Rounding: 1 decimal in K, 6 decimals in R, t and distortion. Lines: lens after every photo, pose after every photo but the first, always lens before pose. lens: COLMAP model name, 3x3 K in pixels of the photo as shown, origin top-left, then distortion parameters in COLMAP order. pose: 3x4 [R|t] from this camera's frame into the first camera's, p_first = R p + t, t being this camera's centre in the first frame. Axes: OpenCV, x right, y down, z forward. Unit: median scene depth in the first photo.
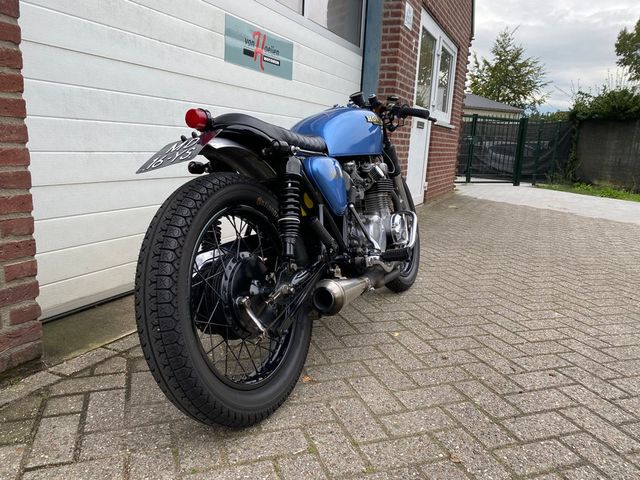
lens RADIAL K [[485.0, 0, 315.8], [0, 485.0, 242.4], [0, 0, 1]] dist [0.016114, -0.007244]
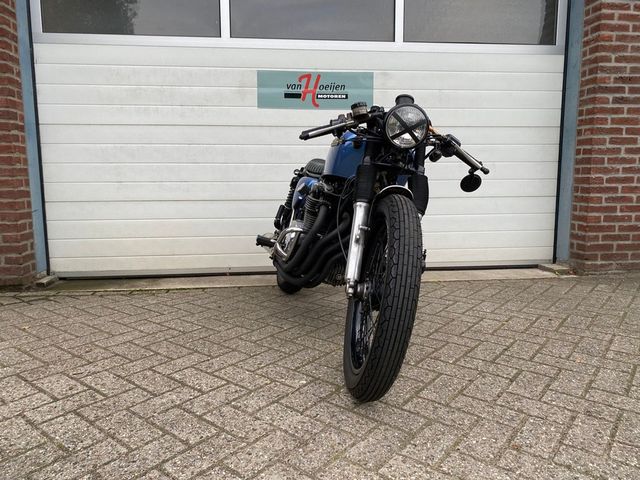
lens RADIAL K [[483.6, 0, 318.2], [0, 483.6, 238.1], [0, 0, 1]] dist [0.048091, -0.058273]
pose [[0.523060, 0.058847, -0.850262, 0.737654], [-0.143400, 0.989468, -0.019734, -0.035599], [0.840146, 0.132249, 0.525989, 0.409260]]
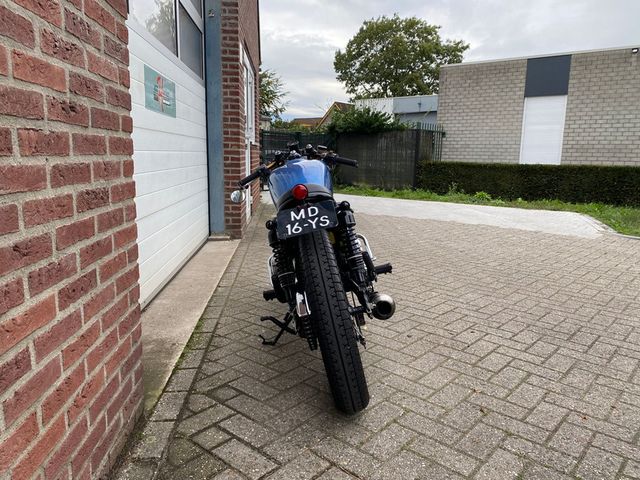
lens RADIAL K [[483.6, 0, 318.2], [0, 483.6, 238.1], [0, 0, 1]] dist [0.048091, -0.058273]
pose [[0.875261, -0.113799, 0.470072, -0.300244], [0.121587, 0.992484, 0.013879, -0.049303], [-0.468118, 0.045007, 0.882519, -0.068345]]
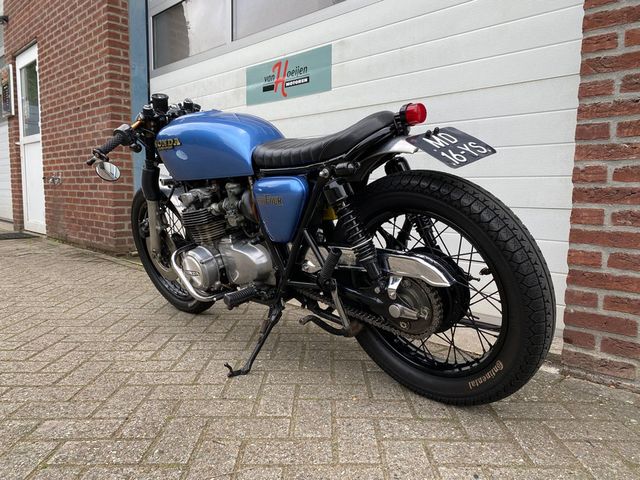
lens RADIAL K [[483.6, 0, 318.2], [0, 483.6, 238.1], [0, 0, 1]] dist [0.048091, -0.058273]
pose [[-0.345986, 0.042740, -0.937266, 0.704546], [-0.217544, 0.968084, 0.124450, -0.187775], [0.912671, 0.246955, -0.325646, 1.274520]]
